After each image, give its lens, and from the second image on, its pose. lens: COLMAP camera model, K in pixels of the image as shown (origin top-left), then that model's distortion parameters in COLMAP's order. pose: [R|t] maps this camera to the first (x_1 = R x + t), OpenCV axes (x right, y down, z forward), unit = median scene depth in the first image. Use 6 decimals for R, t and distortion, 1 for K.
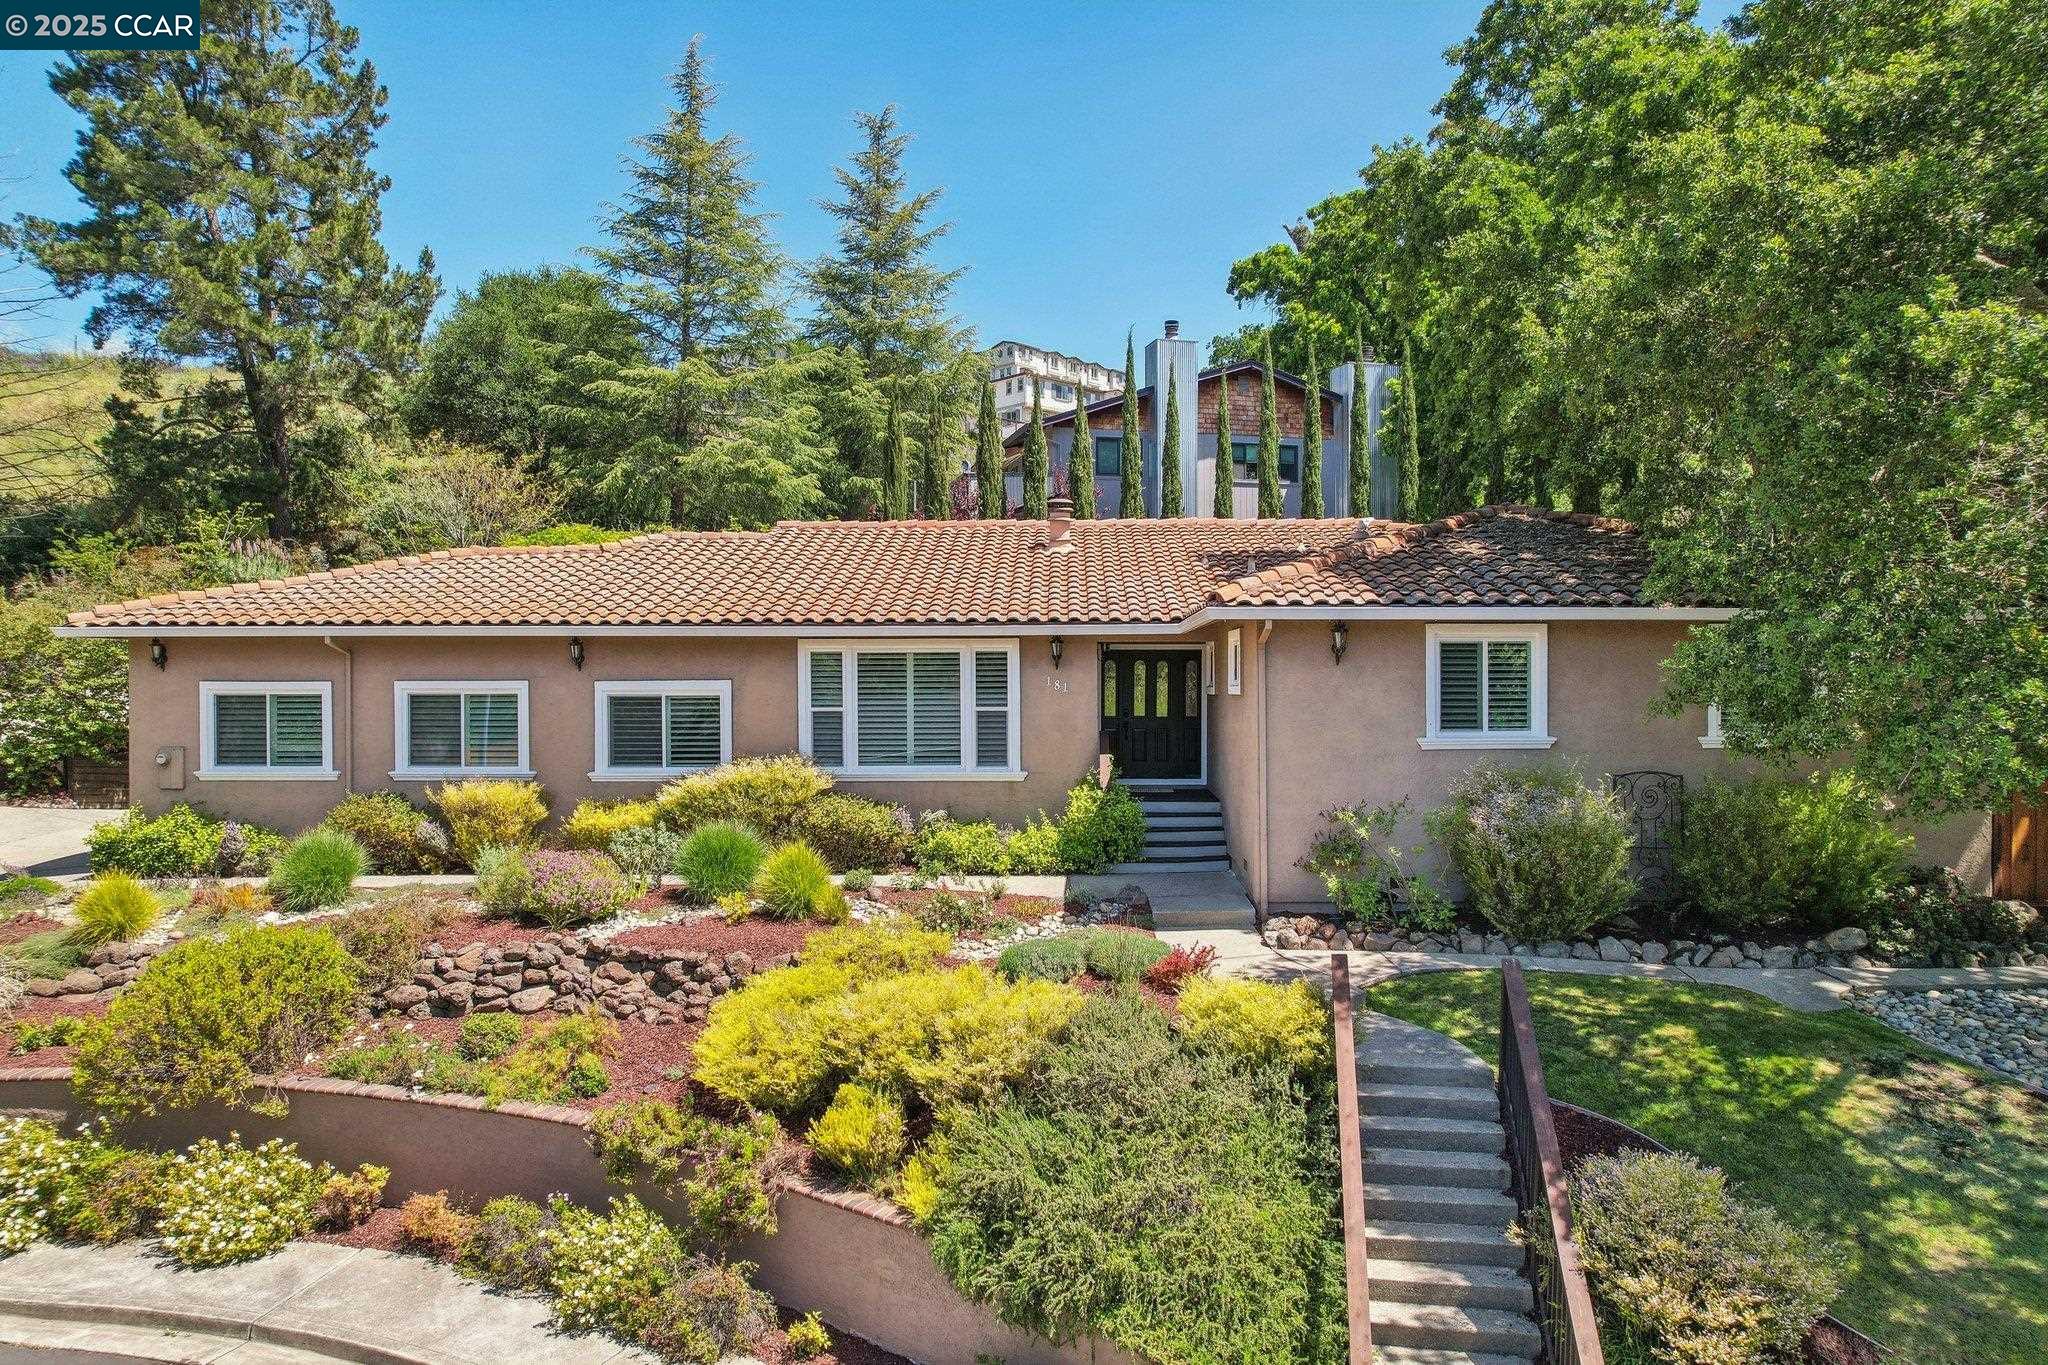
lens RADIAL K [[1312.4, 0, 1032.0], [0, 1312.4, 686.0], [0, 0, 1]] dist [-0.079609, 0.076879]
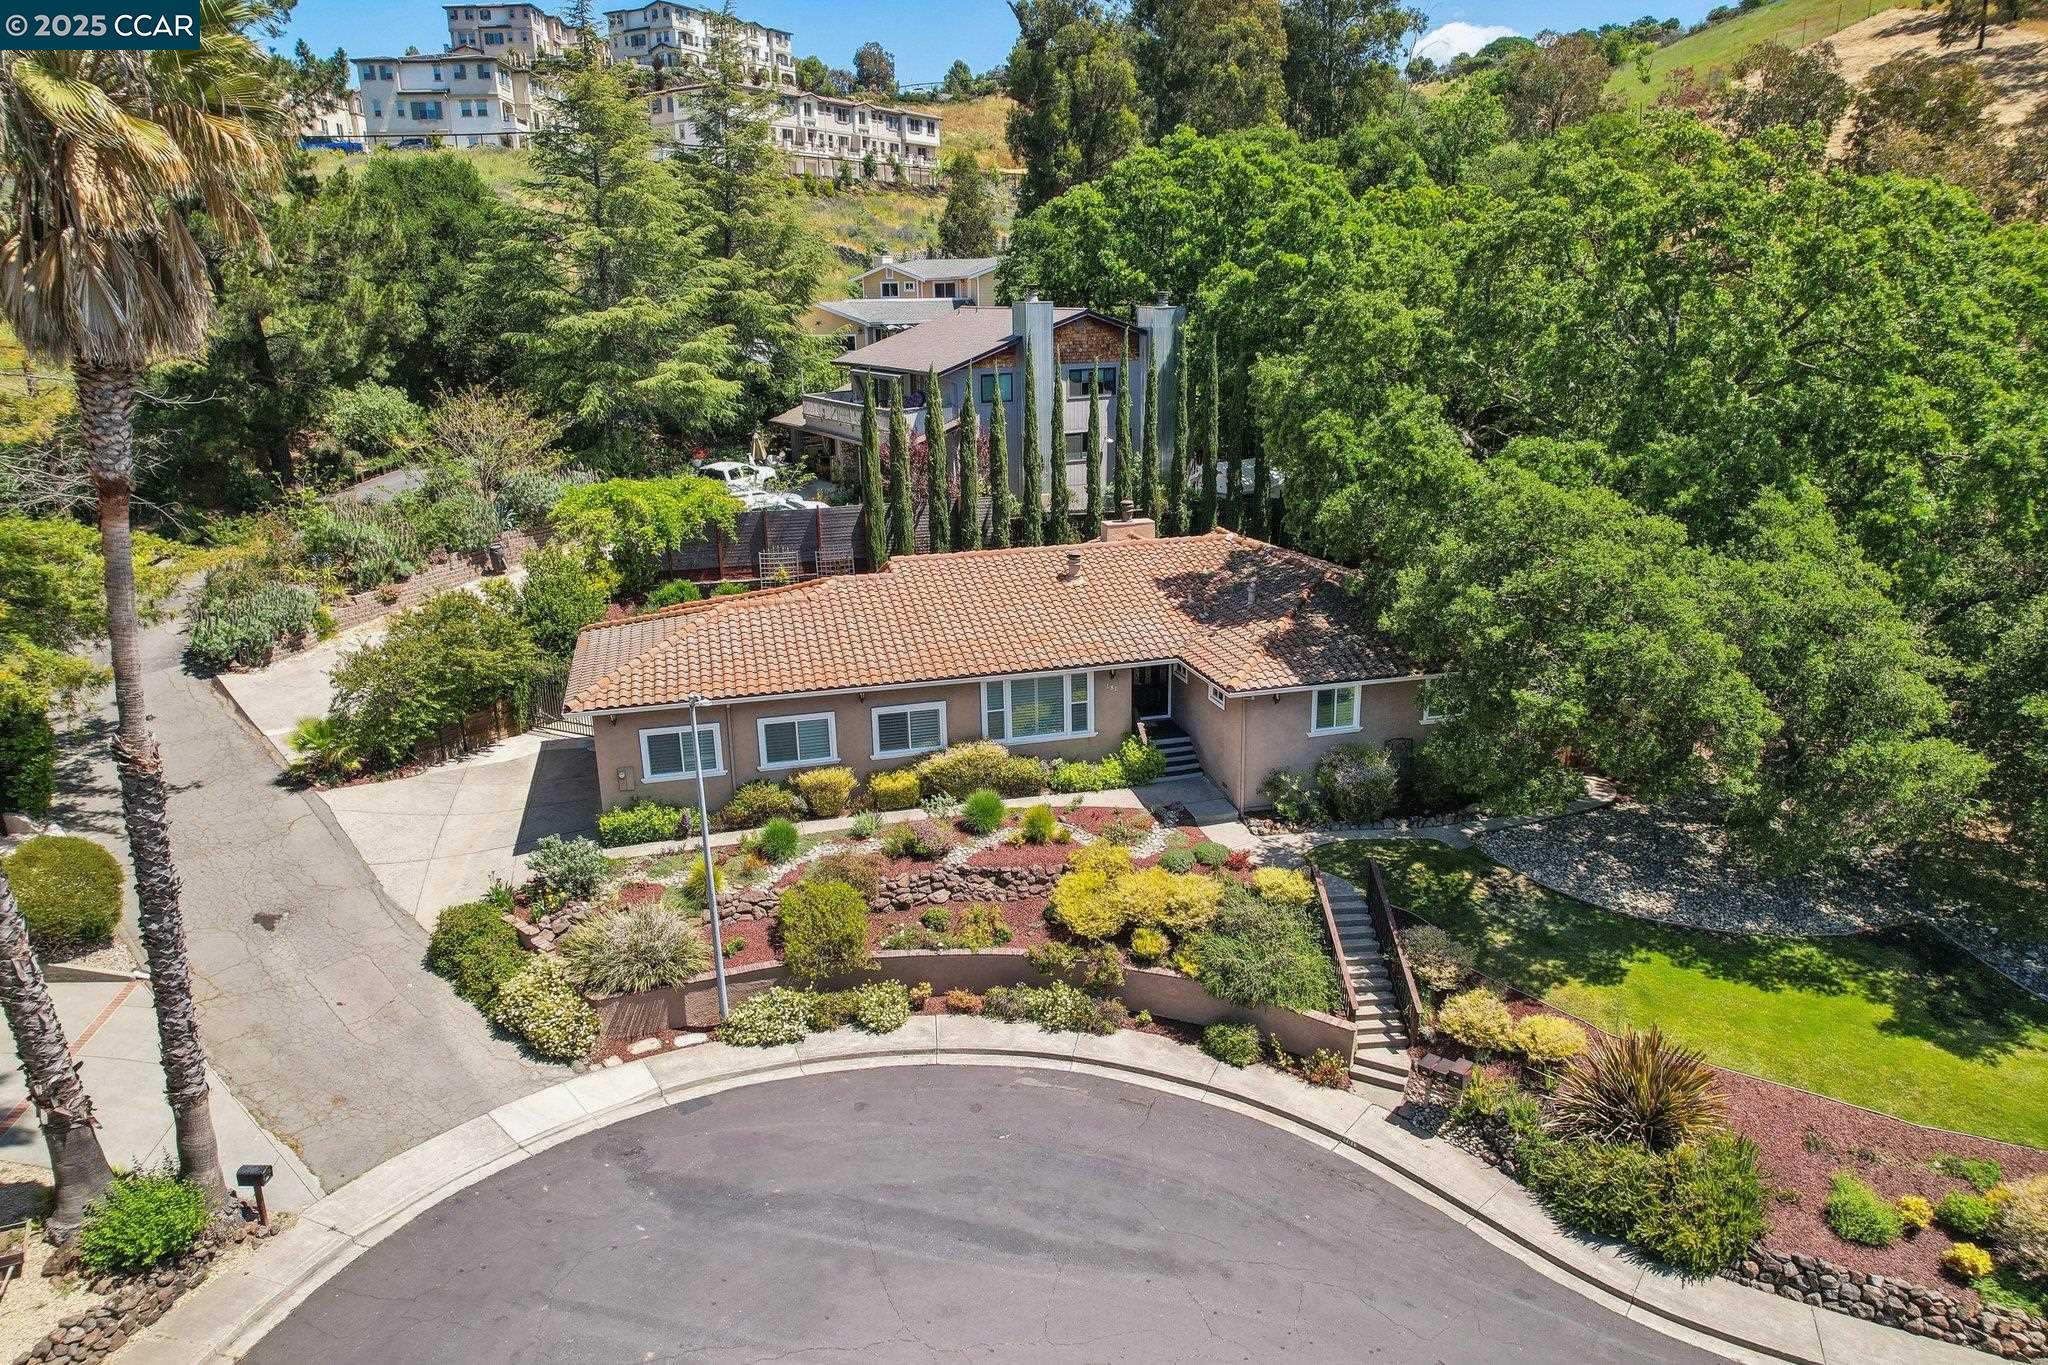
lens RADIAL K [[1318.7, 0, 1031.3], [0, 1318.7, 669.1], [0, 0, 1]] dist [-0.066708, 0.049417]
pose [[0.961977, -0.090278, 0.257780, -0.610874], [0.019059, 0.963682, 0.266370, -0.561934], [-0.272465, -0.251329, 0.928761, -0.786967]]
